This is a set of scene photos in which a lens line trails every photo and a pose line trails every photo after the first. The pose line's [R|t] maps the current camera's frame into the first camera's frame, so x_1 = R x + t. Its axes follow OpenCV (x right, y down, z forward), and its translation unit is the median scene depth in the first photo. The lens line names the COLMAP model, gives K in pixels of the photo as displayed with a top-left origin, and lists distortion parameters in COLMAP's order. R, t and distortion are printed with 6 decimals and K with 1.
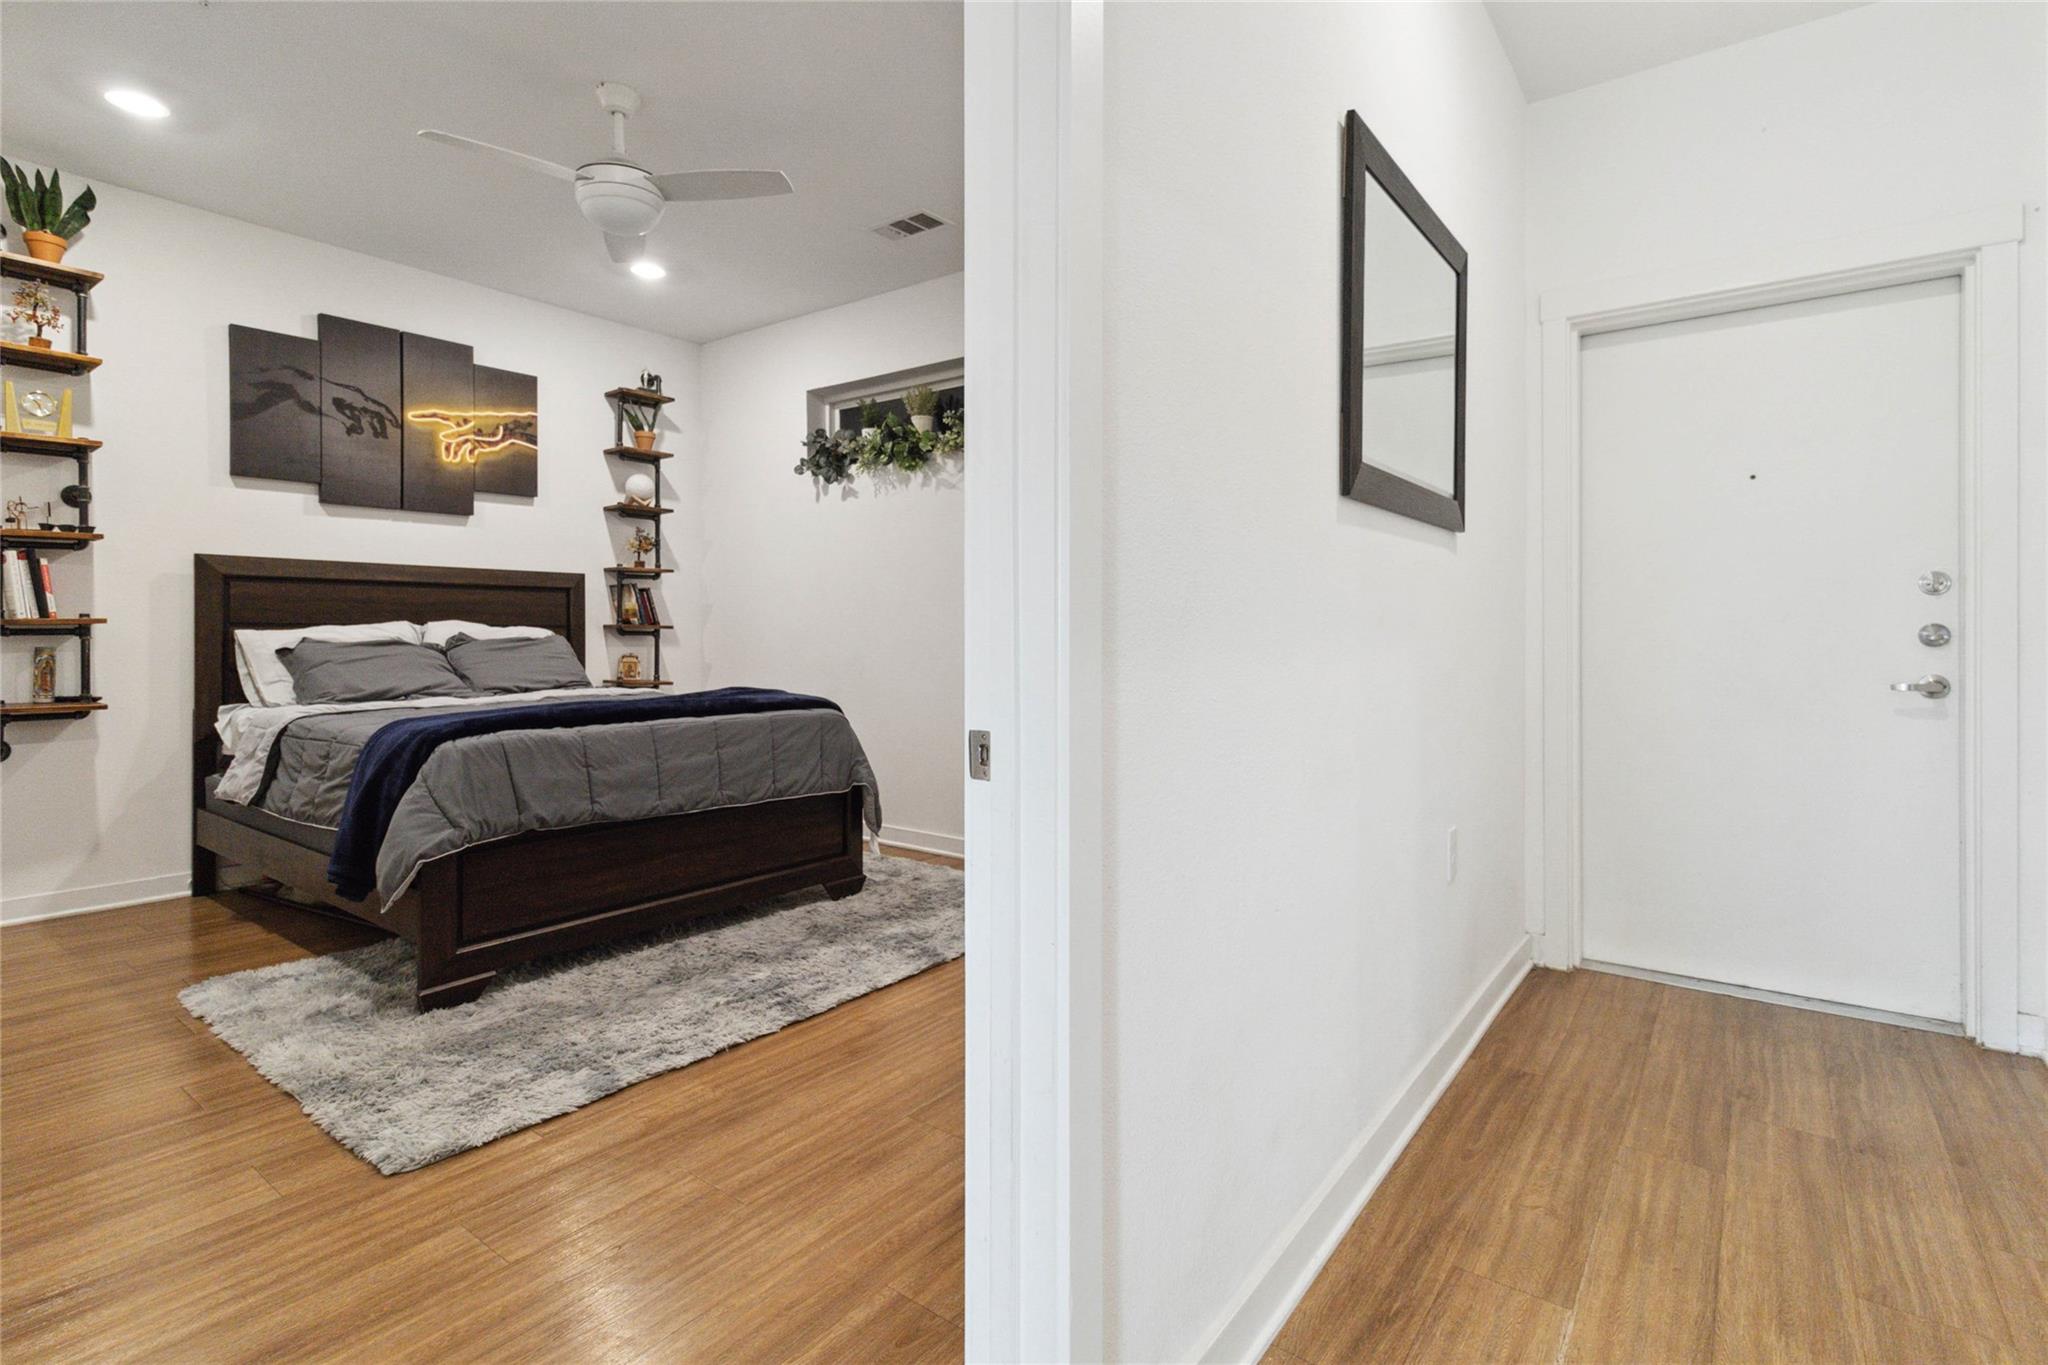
lens RADIAL K [[980.9, 0, 1023.3], [0, 980.9, 635.3], [0, 0, 1]] dist [0.003192, 0.000383]
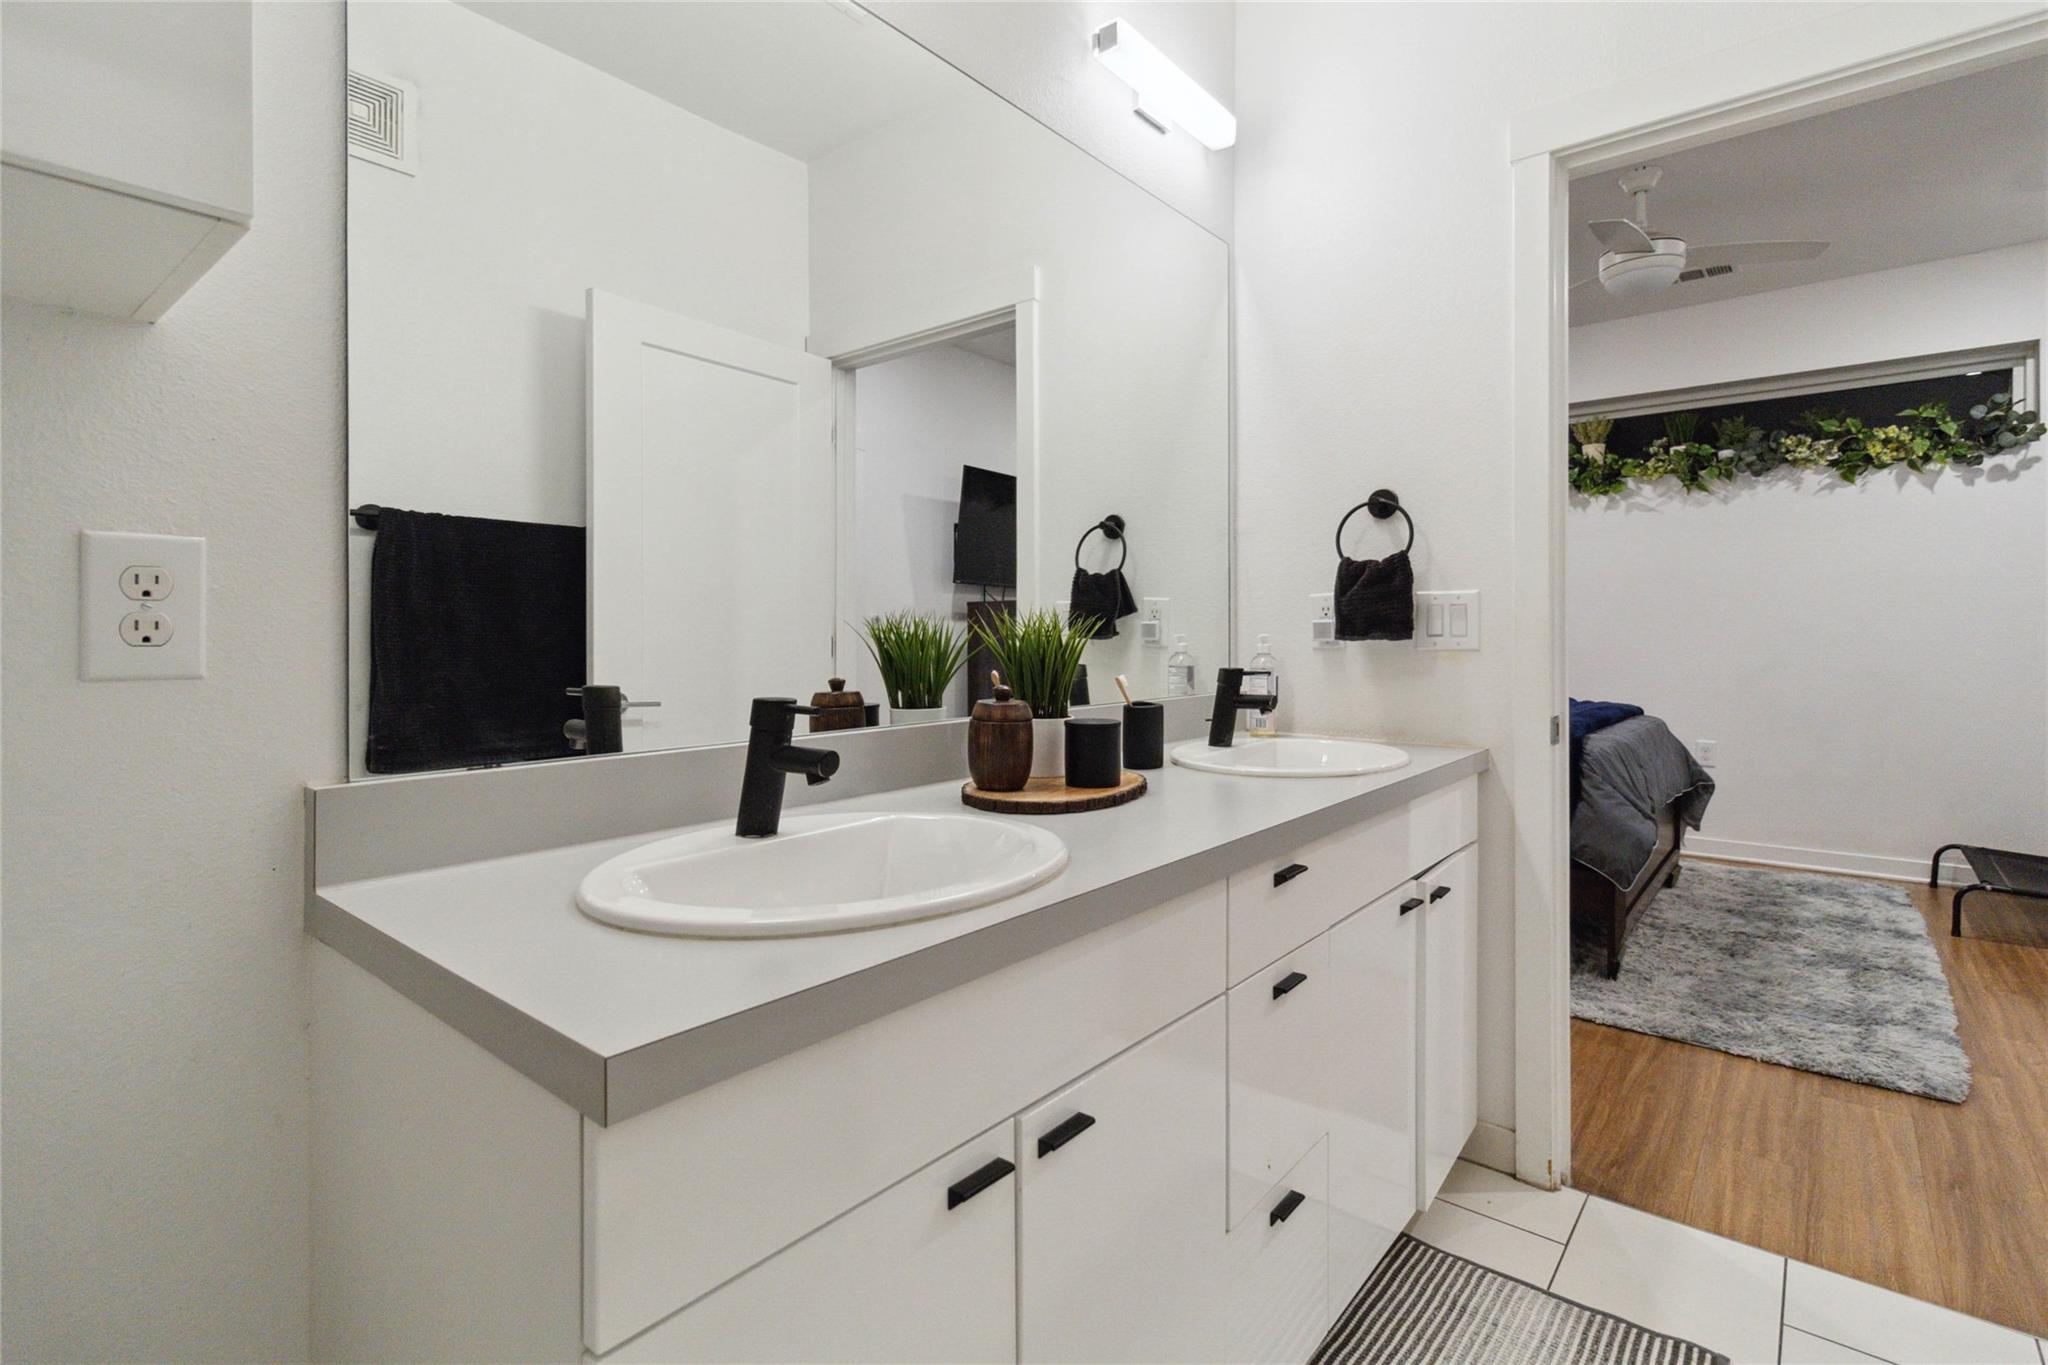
lens RADIAL K [[964.5, 0, 1031.9], [0, 964.5, 642.4], [0, 0, 1]] dist [0.000175, 0.000130]
pose [[0.999100, -0.000765, -0.042404, -0.811000], [0.000858, 0.999997, 0.002185, -0.009136], [0.042403, -0.002219, 0.999098, -0.107882]]
